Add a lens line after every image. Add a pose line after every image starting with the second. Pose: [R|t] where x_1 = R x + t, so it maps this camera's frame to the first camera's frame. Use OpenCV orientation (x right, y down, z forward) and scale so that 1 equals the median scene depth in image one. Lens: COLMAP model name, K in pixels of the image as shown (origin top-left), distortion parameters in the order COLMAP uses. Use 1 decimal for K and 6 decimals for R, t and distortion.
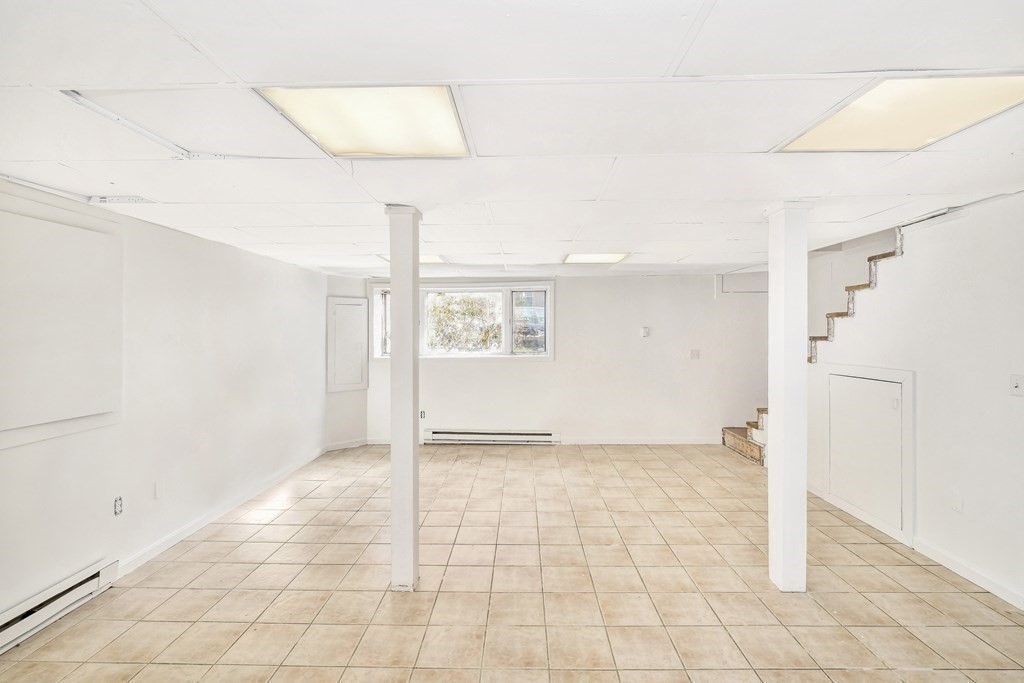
lens RADIAL K [[446.1, 0, 515.4], [0, 446.1, 335.4], [0, 0, 1]] dist [-0.008009, 0.000529]
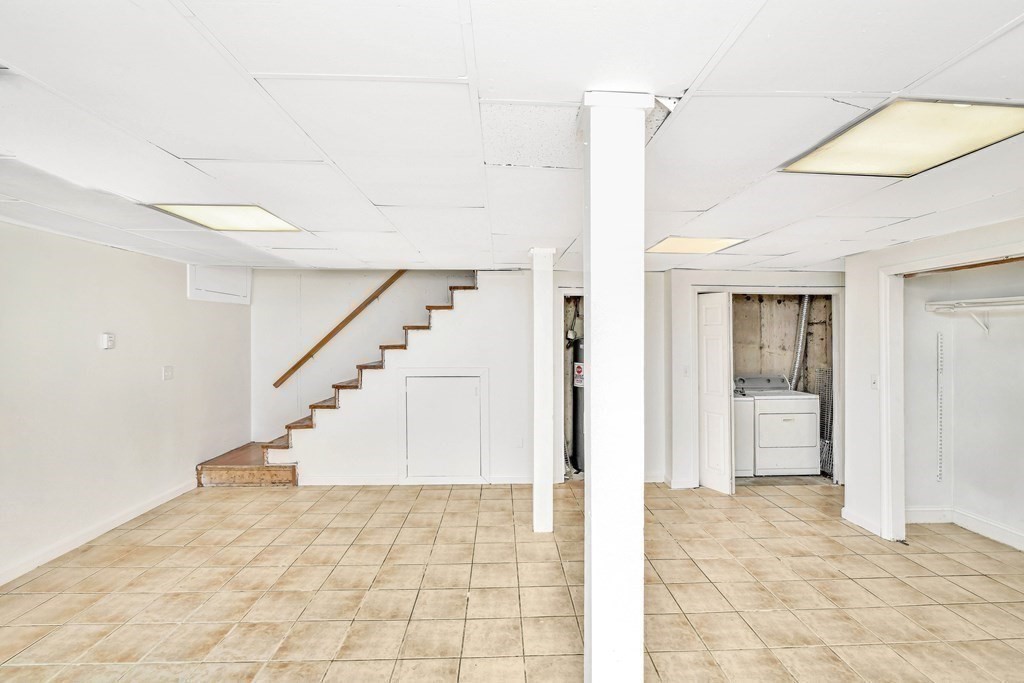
lens RADIAL K [[446.1, 0, 514.5], [0, 446.1, 340.9], [0, 0, 1]] dist [-0.008009, 0.000529]
pose [[-0.029349, -0.004144, 0.999561, -0.529098], [0.004421, 0.999981, 0.004276, -0.015212], [-0.999559, 0.004545, -0.029330, 0.789109]]
